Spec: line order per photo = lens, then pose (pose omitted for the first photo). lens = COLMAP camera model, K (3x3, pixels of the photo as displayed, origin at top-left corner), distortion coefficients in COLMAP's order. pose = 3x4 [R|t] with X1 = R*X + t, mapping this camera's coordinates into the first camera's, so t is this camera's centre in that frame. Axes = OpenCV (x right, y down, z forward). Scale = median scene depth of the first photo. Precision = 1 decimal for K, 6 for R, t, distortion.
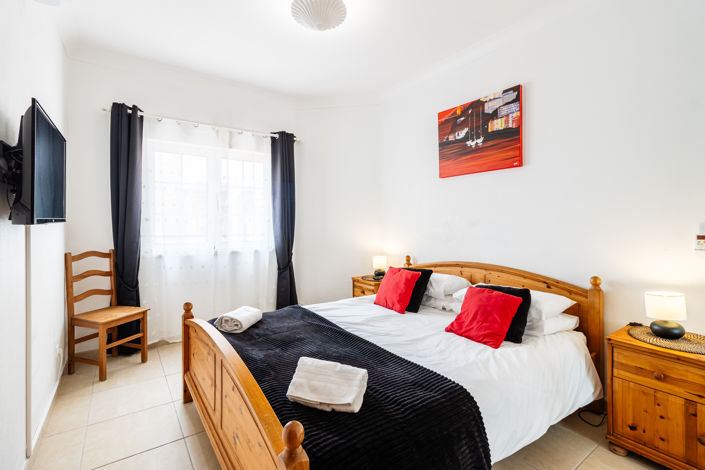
lens RADIAL K [[327.4, 0, 350.0], [0, 327.4, 224.4], [0, 0, 1]] dist [-0.000066, 0.000402]
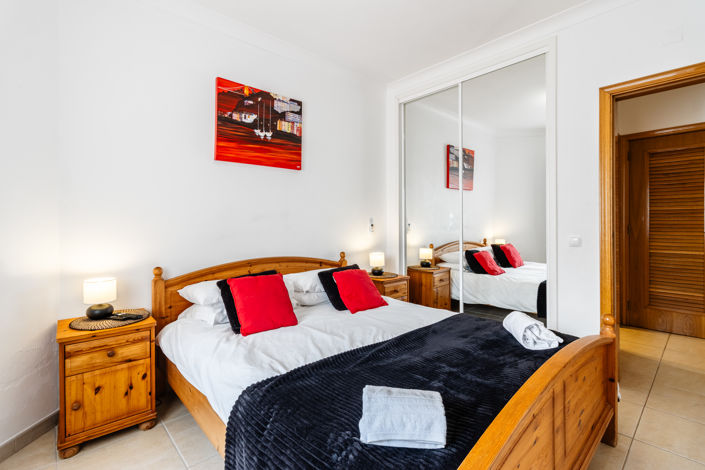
lens RADIAL K [[327.4, 0, 350.0], [0, 327.4, 224.4], [0, 0, 1]] dist [-0.000066, 0.000402]
pose [[-0.122179, -0.020495, 0.992296, -0.625280], [-0.007154, 0.999779, 0.019769, -0.004450], [-0.992482, -0.004683, -0.122299, 0.875515]]
